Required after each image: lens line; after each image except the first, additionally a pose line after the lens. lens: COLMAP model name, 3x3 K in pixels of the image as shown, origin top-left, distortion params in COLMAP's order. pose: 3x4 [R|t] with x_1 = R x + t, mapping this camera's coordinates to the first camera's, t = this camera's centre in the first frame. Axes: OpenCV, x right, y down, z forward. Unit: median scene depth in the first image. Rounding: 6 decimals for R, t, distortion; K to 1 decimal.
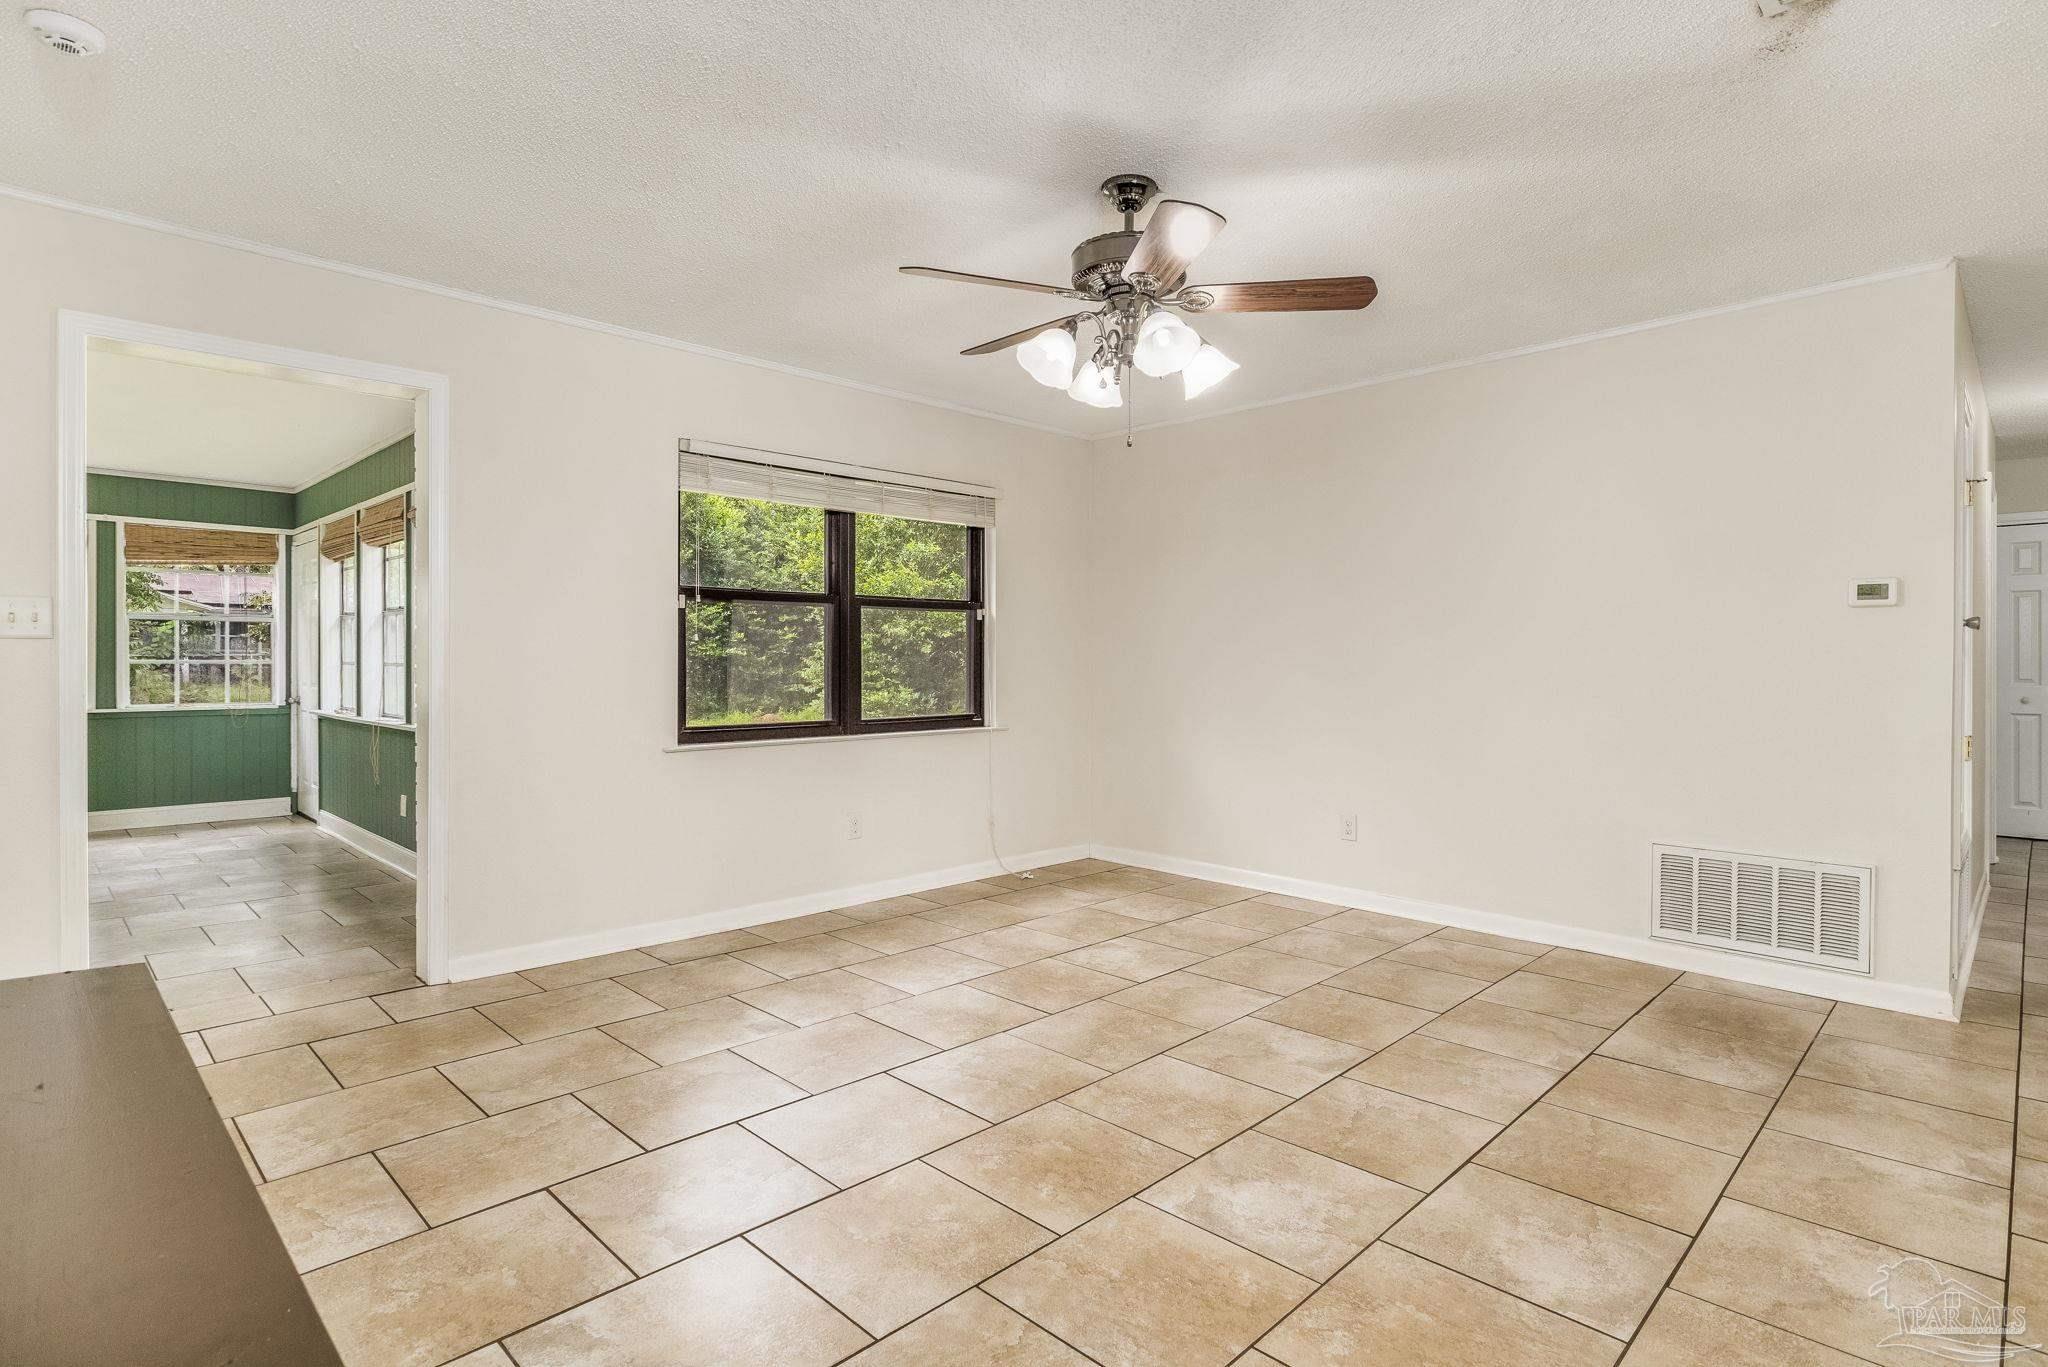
lens RADIAL K [[1035.6, 0, 1035.9], [0, 1035.6, 669.6], [0, 0, 1]] dist [-0.028979, 0.013372]
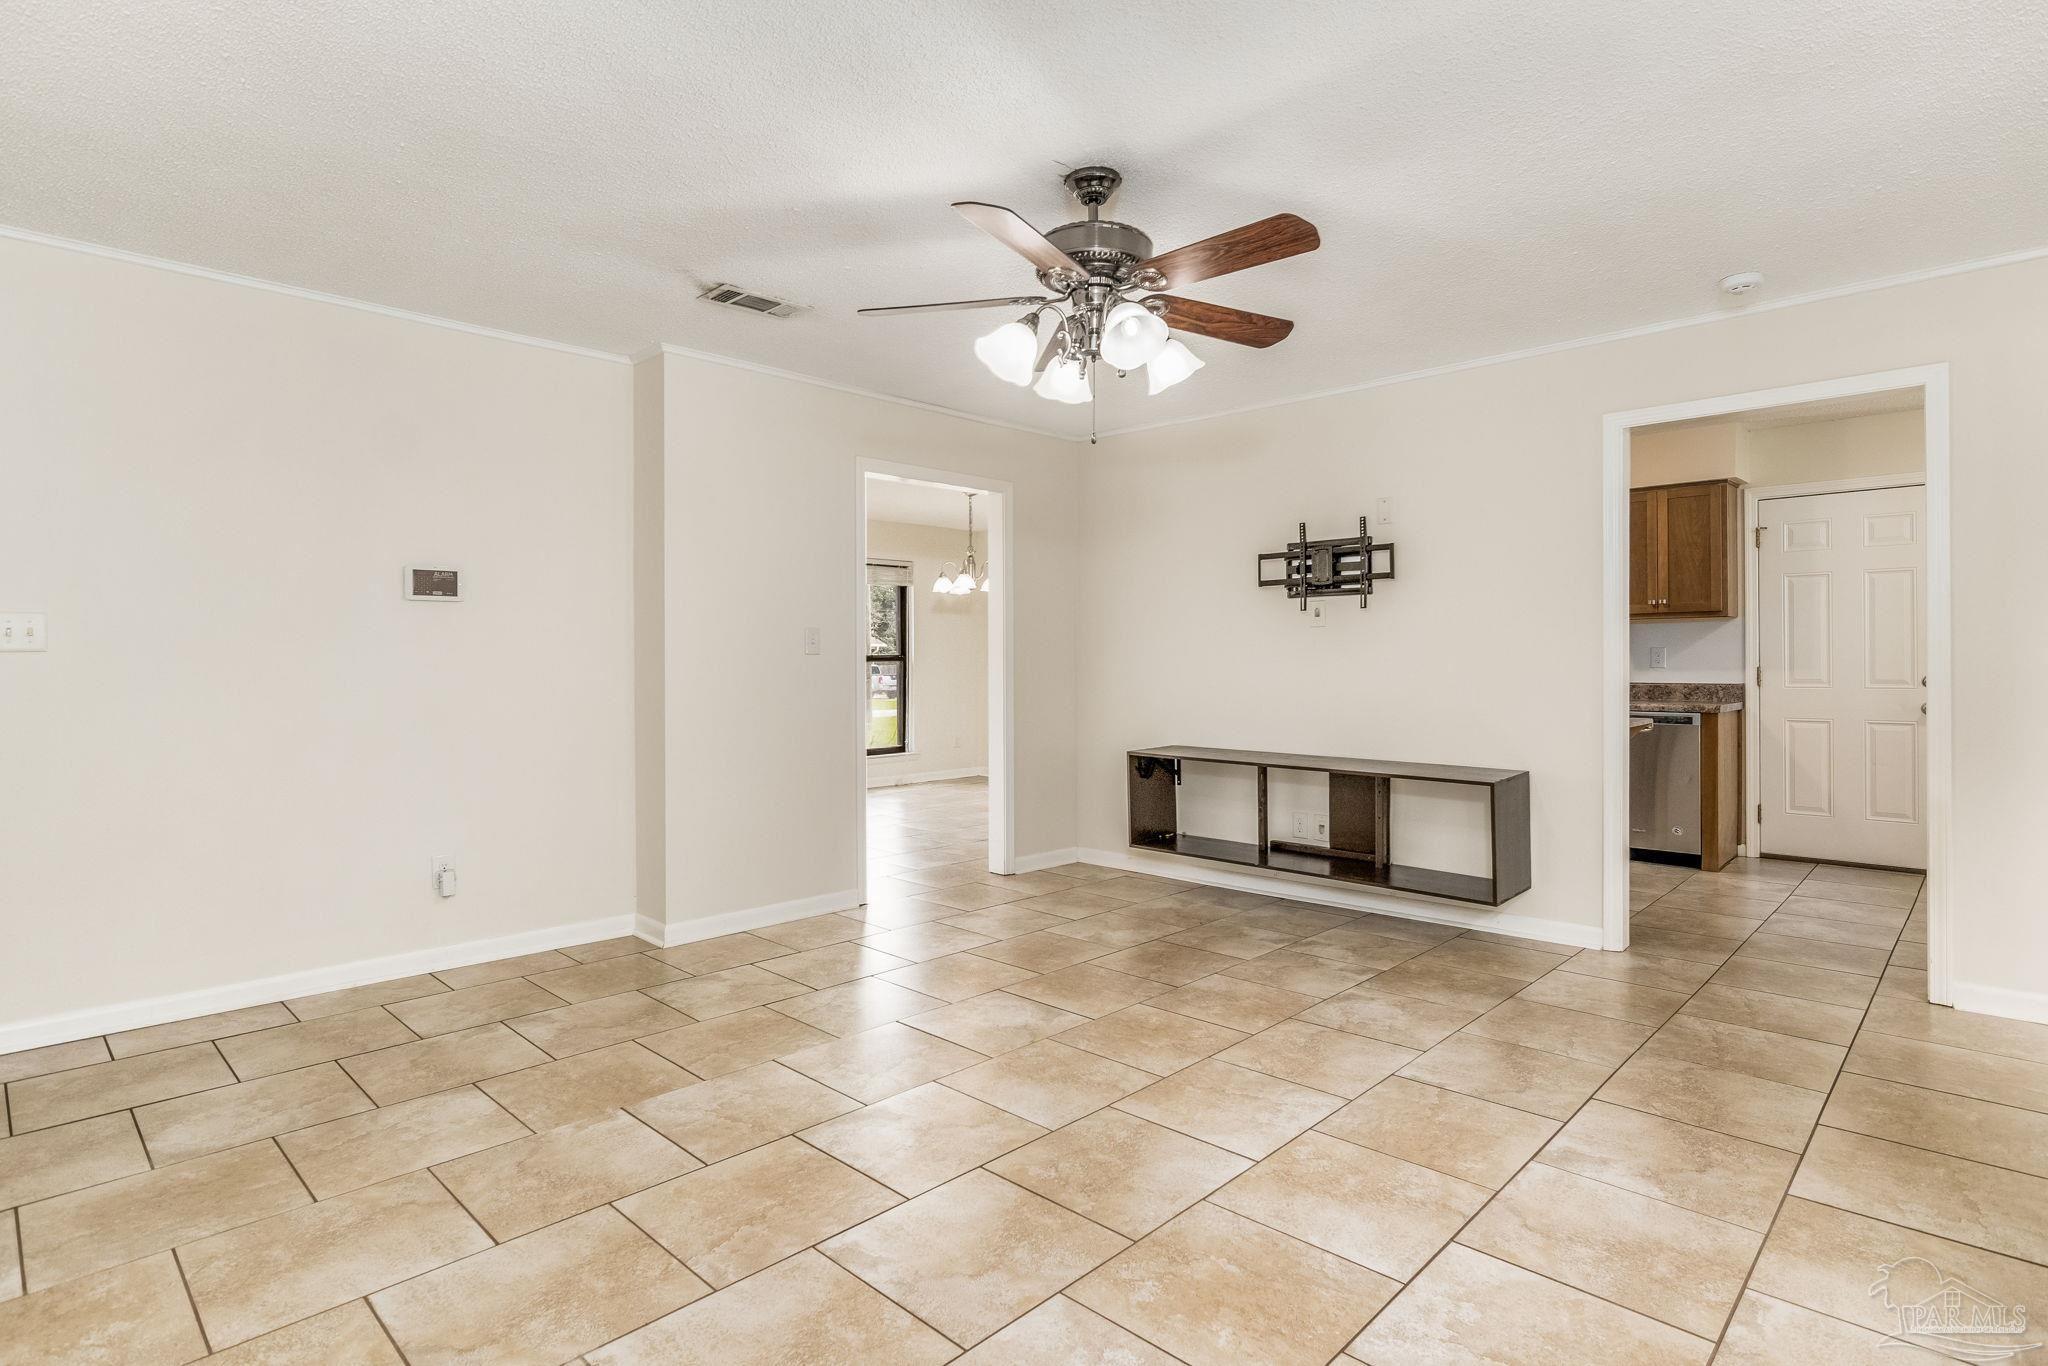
lens RADIAL K [[1035.6, 0, 1035.9], [0, 1035.6, 669.1], [0, 0, 1]] dist [-0.028979, 0.013372]
pose [[-0.999940, 0.001579, -0.010860, 0.152349], [0.001389, 0.999846, 0.017466, -0.020088], [0.010885, 0.017450, -0.999788, 1.943552]]
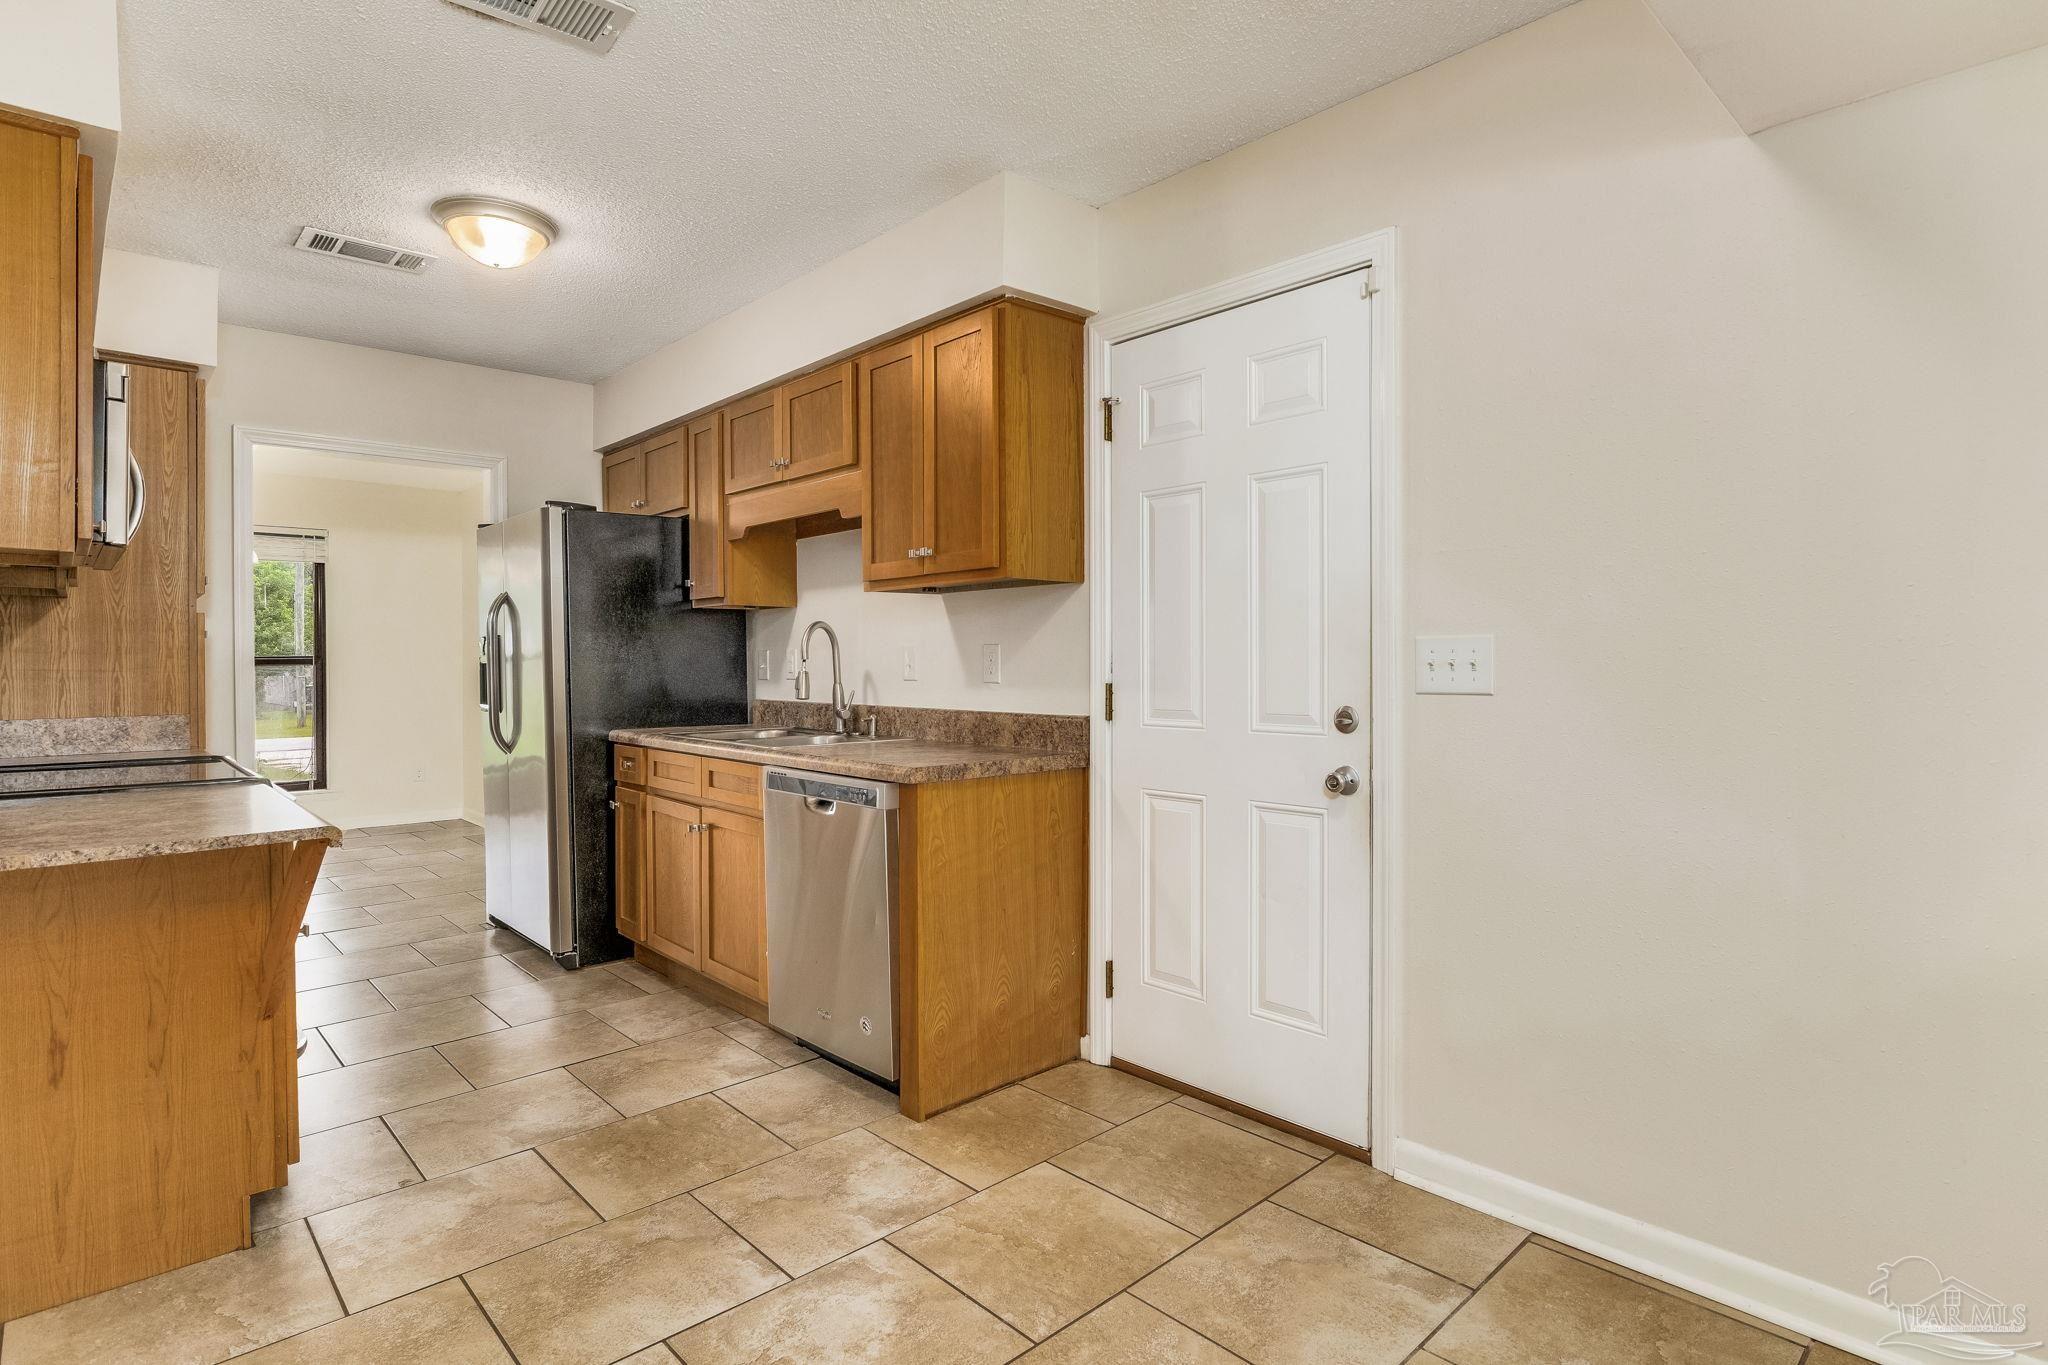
lens RADIAL K [[1035.6, 0, 1035.9], [0, 1035.6, 668.6], [0, 0, 1]] dist [-0.028979, 0.013372]
pose [[-0.999022, -0.000738, 0.044206, 0.122131], [-0.000071, 0.999886, 0.015069, -0.019993], [-0.044212, 0.015051, -0.998909, 1.922408]]
